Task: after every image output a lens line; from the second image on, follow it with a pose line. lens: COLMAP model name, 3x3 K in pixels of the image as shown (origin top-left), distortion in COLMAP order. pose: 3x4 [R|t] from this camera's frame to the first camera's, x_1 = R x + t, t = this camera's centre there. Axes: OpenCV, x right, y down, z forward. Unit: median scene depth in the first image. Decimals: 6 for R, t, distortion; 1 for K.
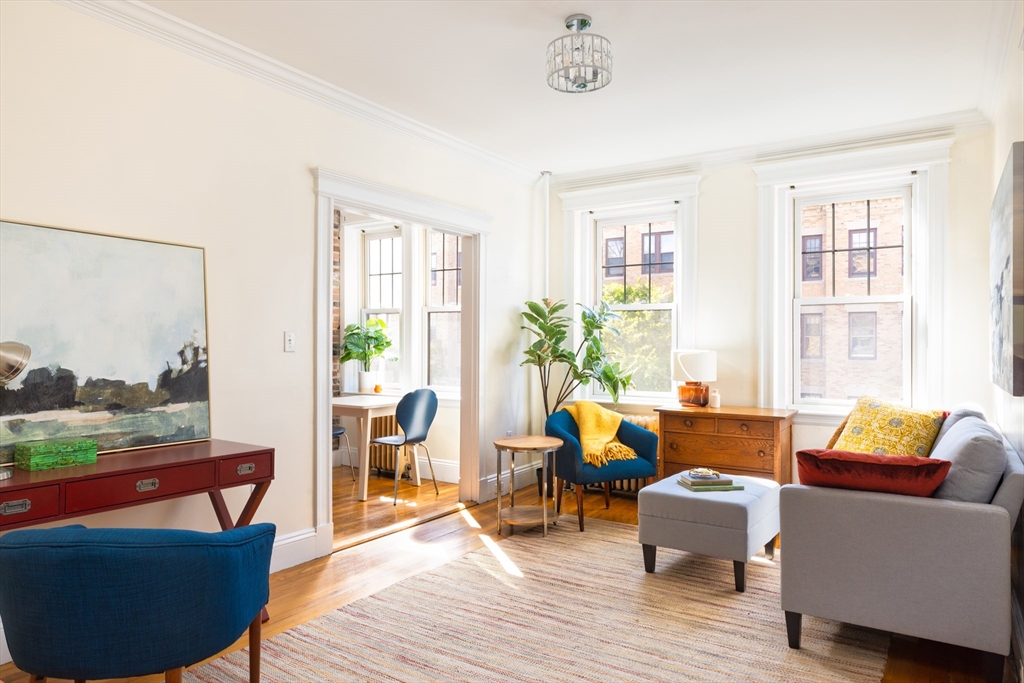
lens RADIAL K [[667.4, 0, 512.1], [0, 667.4, 341.7], [0, 0, 1]] dist [0.001671, -0.001277]
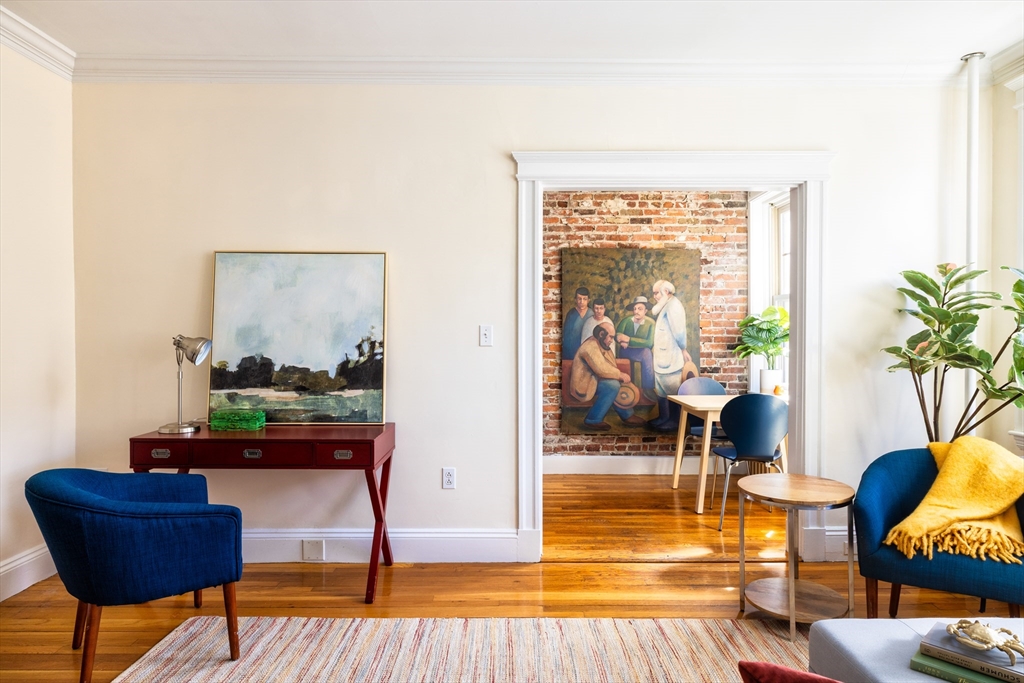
lens RADIAL K [[607.1, 0, 514.6], [0, 607.1, 345.0], [0, 0, 1]] dist [-0.004942, -0.002247]
pose [[0.553076, 0.011320, -0.833054, 0.532778], [0.005059, 0.999844, 0.016945, -0.001966], [0.833116, -0.013586, 0.552932, 0.647712]]
